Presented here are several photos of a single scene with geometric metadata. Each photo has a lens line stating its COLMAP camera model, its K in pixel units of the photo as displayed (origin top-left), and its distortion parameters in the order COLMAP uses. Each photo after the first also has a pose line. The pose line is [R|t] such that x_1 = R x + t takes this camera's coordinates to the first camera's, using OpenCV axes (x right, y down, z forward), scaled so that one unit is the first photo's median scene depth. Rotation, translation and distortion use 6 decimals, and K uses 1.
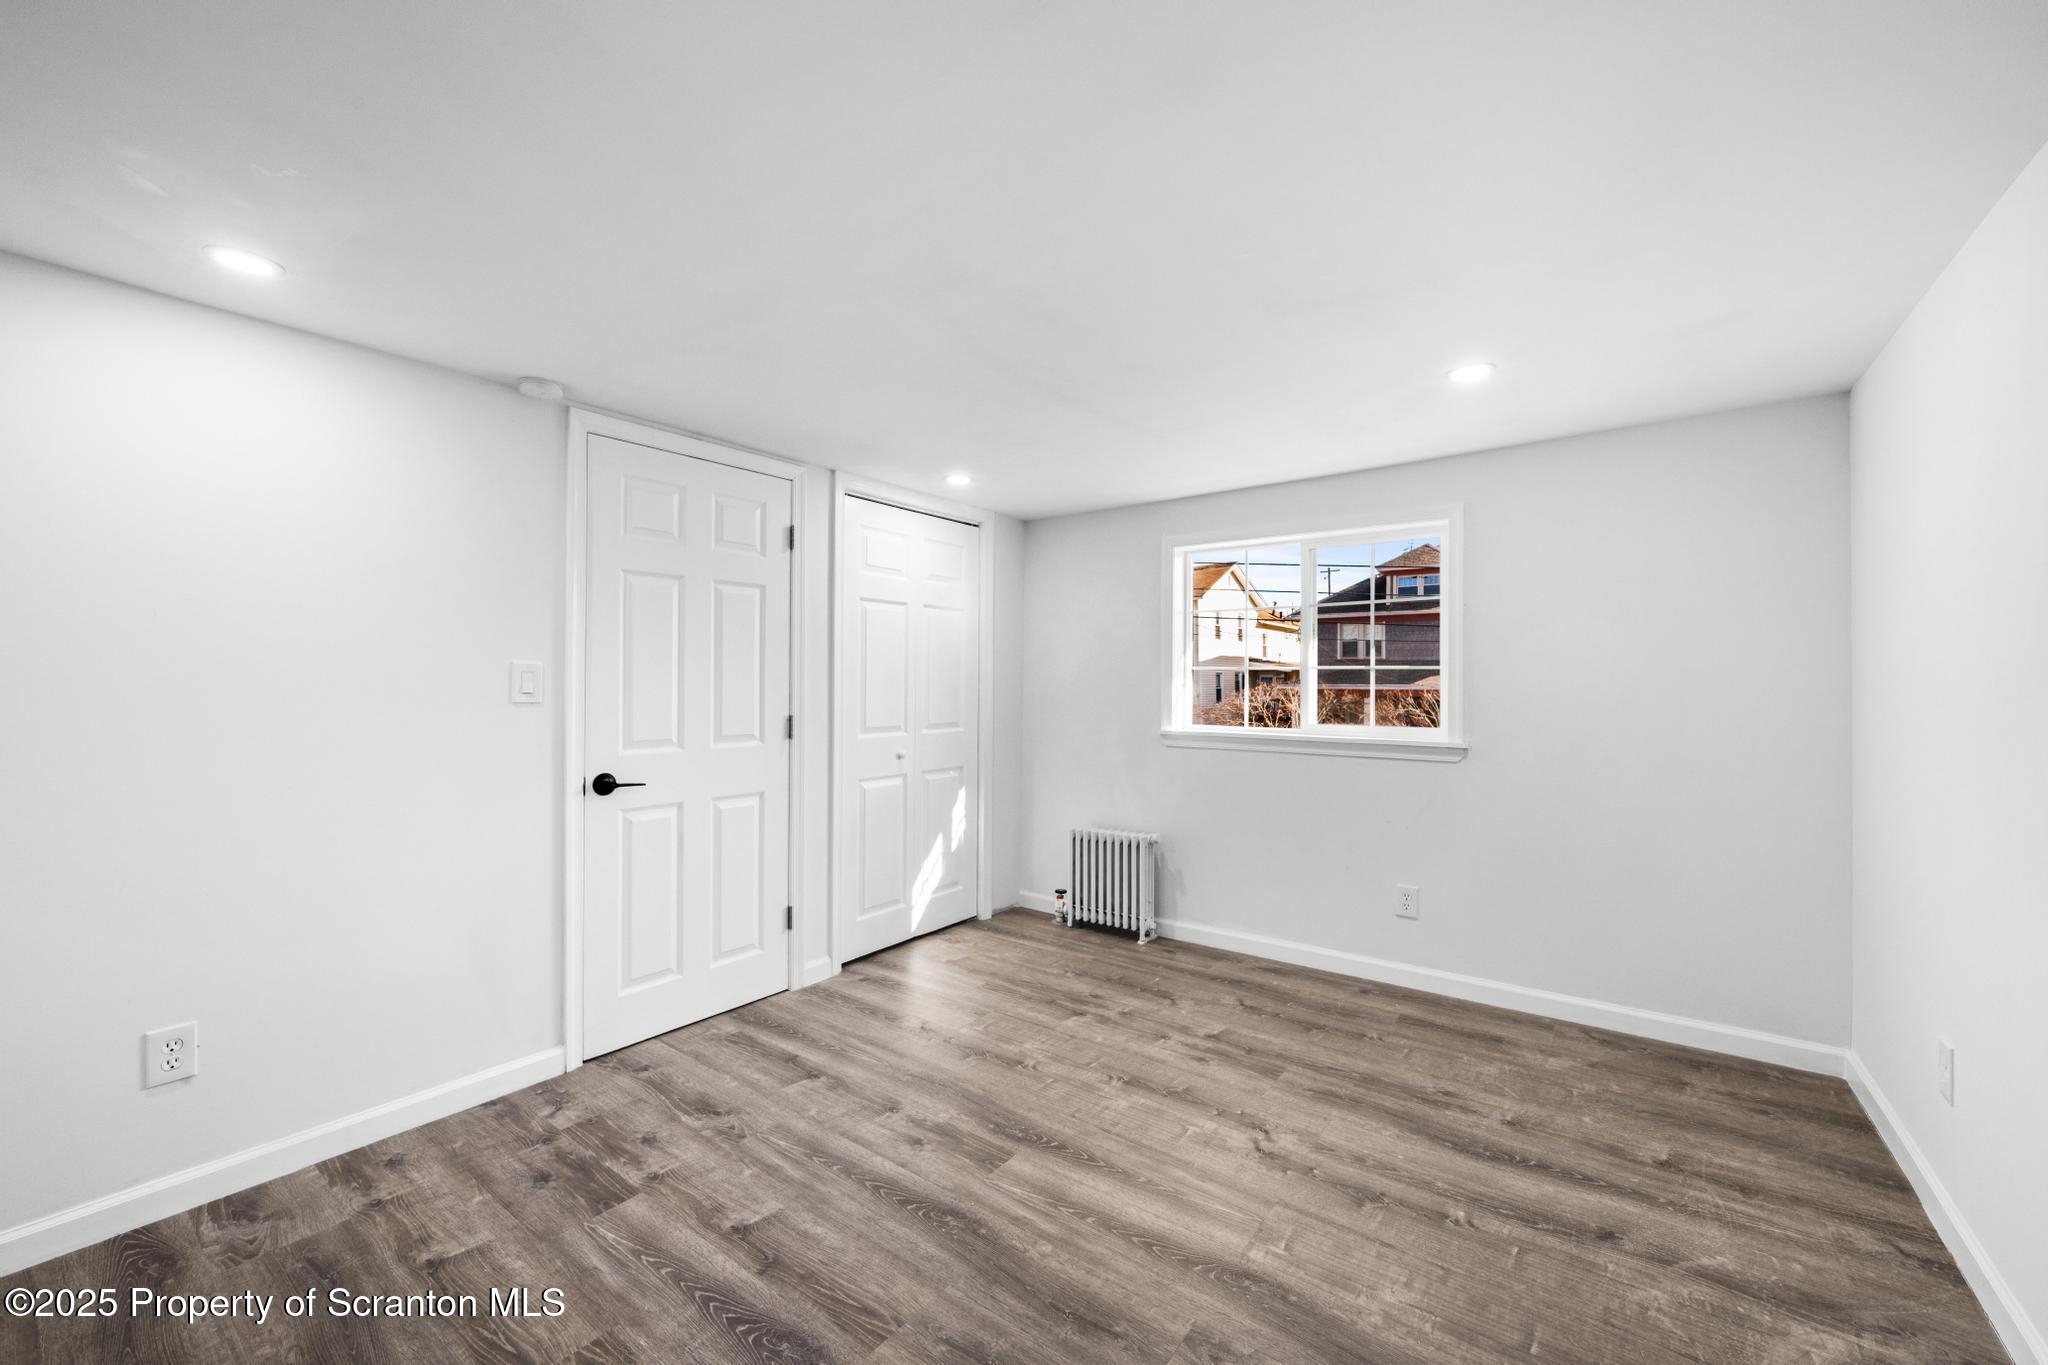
lens RADIAL K [[818.2, 0, 1024.0], [0, 818.2, 682.5], [0, 0, 1]] dist [-0.000360, -0.000055]
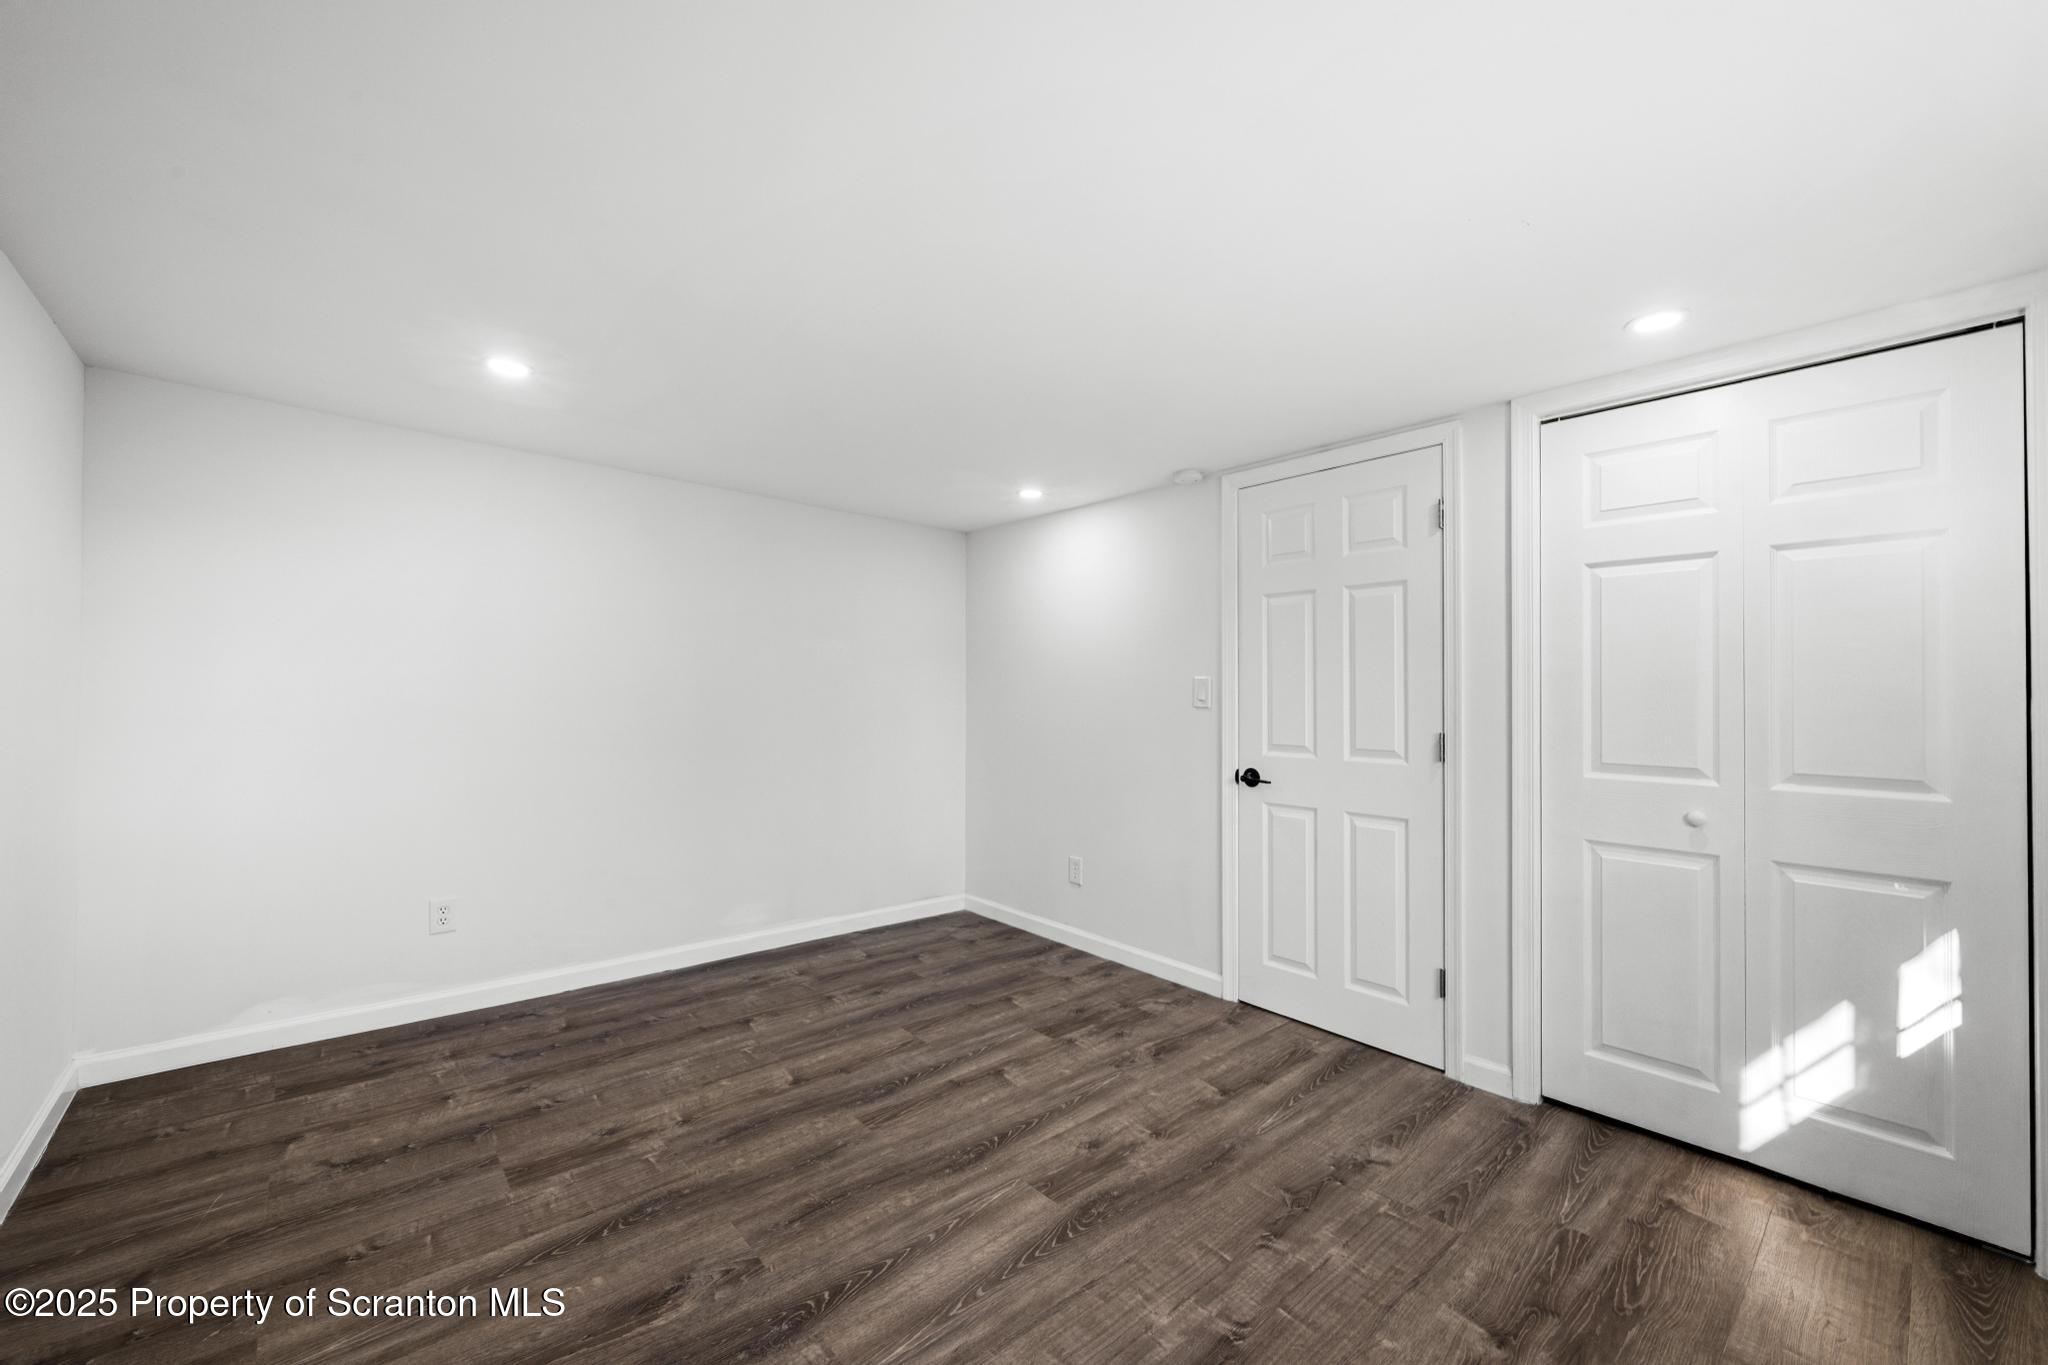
lens RADIAL K [[807.8, 0, 1022.6], [0, 807.8, 696.1], [0, 0, 1]] dist [0.000222, -0.000125]
pose [[-0.210283, 0.000446, -0.977640, 0.737029], [-0.006860, 0.999975, 0.001932, 0.005544], [0.977616, 0.007113, -0.210275, 0.958768]]
